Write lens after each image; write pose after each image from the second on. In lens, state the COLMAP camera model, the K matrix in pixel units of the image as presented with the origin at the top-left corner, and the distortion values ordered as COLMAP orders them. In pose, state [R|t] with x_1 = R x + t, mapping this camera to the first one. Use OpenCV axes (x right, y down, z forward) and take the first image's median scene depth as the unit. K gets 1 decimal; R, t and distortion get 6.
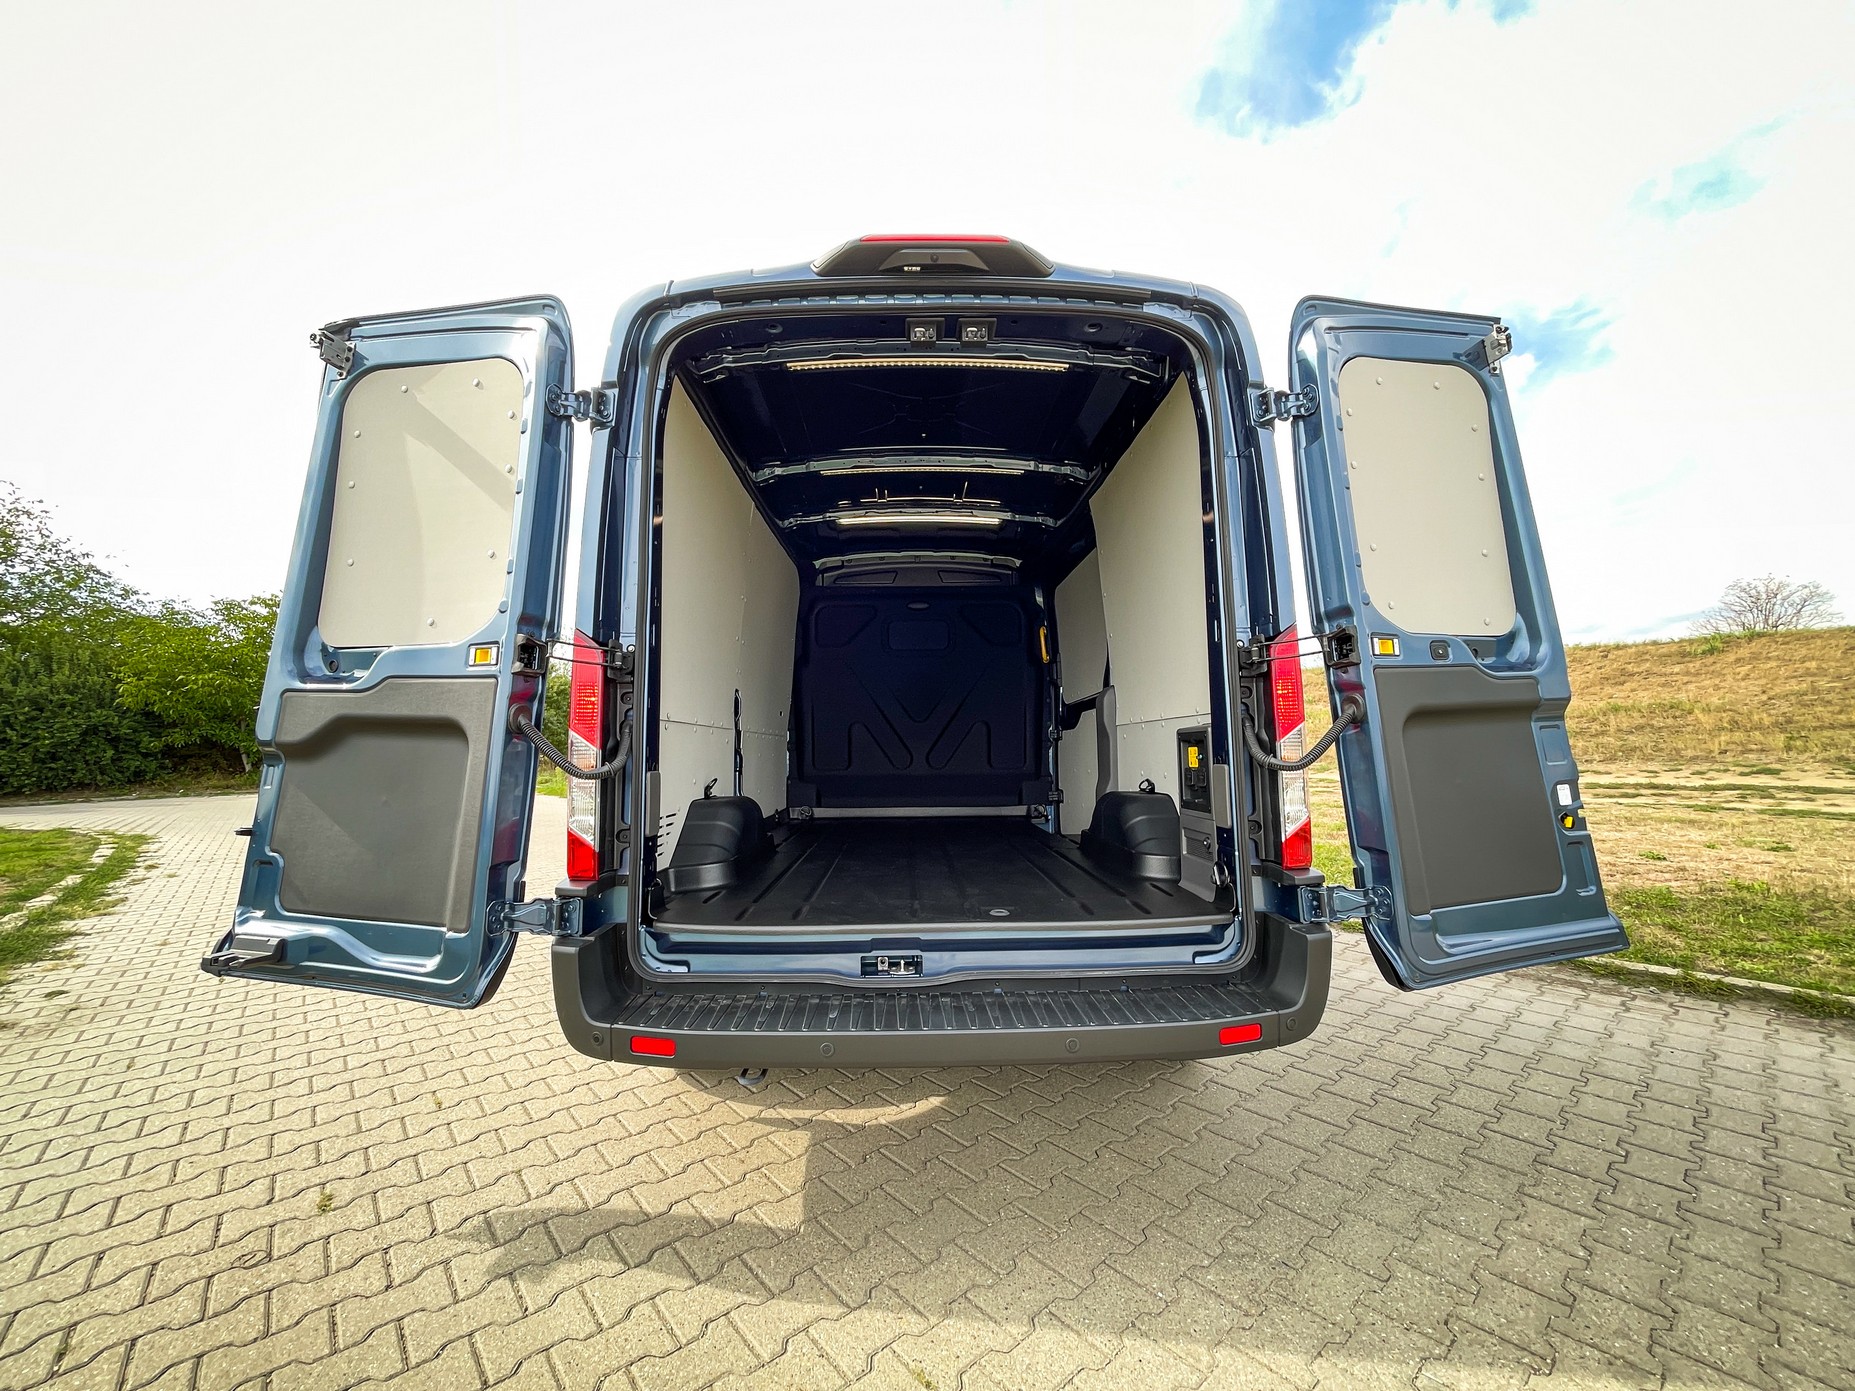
lens RADIAL K [[740.7, 0, 927.5], [0, 740.7, 695.5], [0, 0, 1]] dist [0.000187, 0.000019]
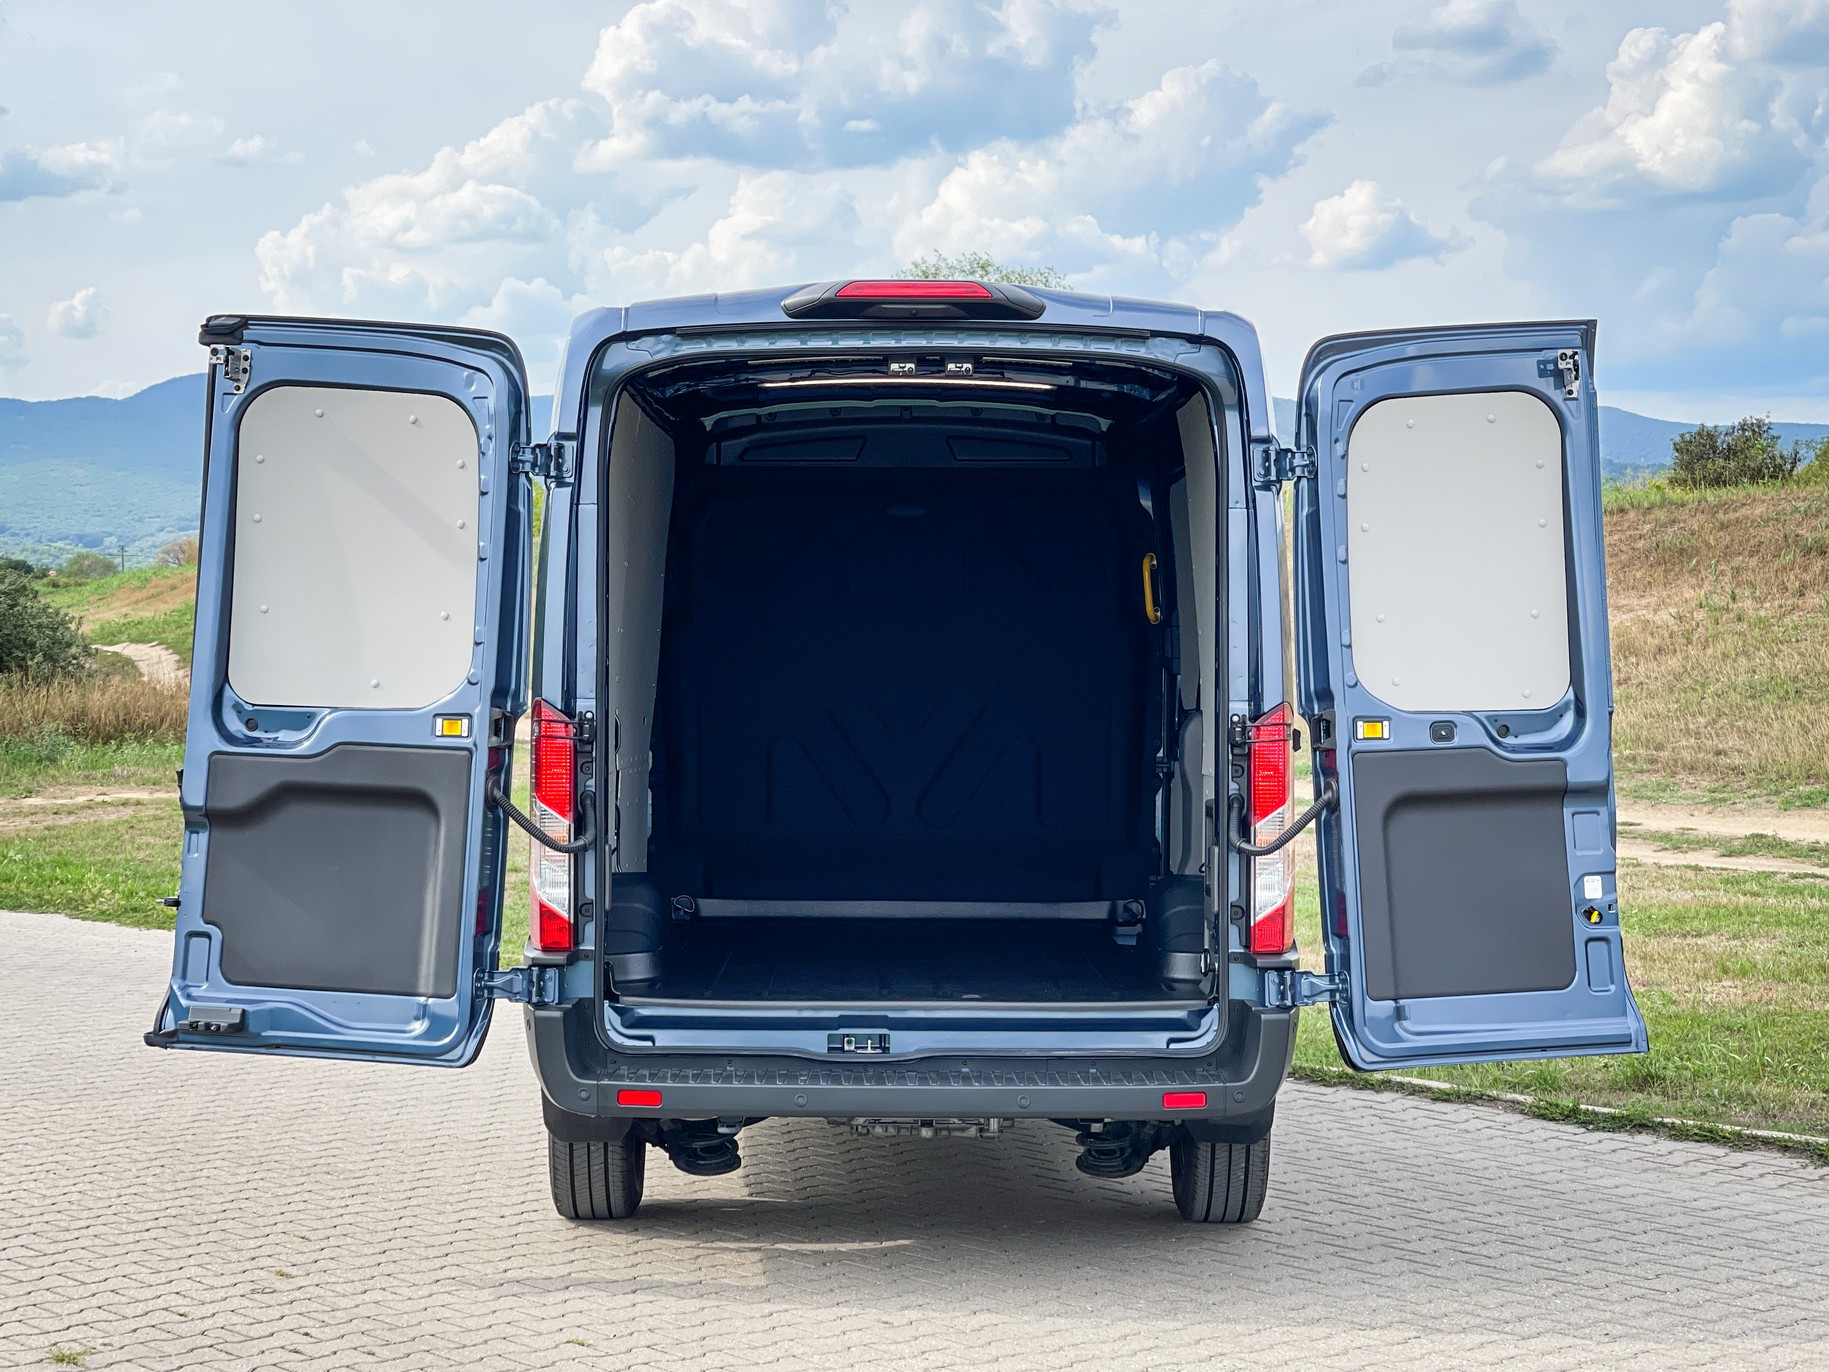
lens RADIAL K [[3379.1, 0, 914.5], [0, 3379.1, 686.0], [0, 0, 1]] dist [0.265601, 0.102862]
pose [[0.999682, 0.016005, -0.019480, 0.104497], [-0.014530, 0.997178, 0.073659, -0.439101], [0.020604, -0.073353, 0.997093, -3.415169]]
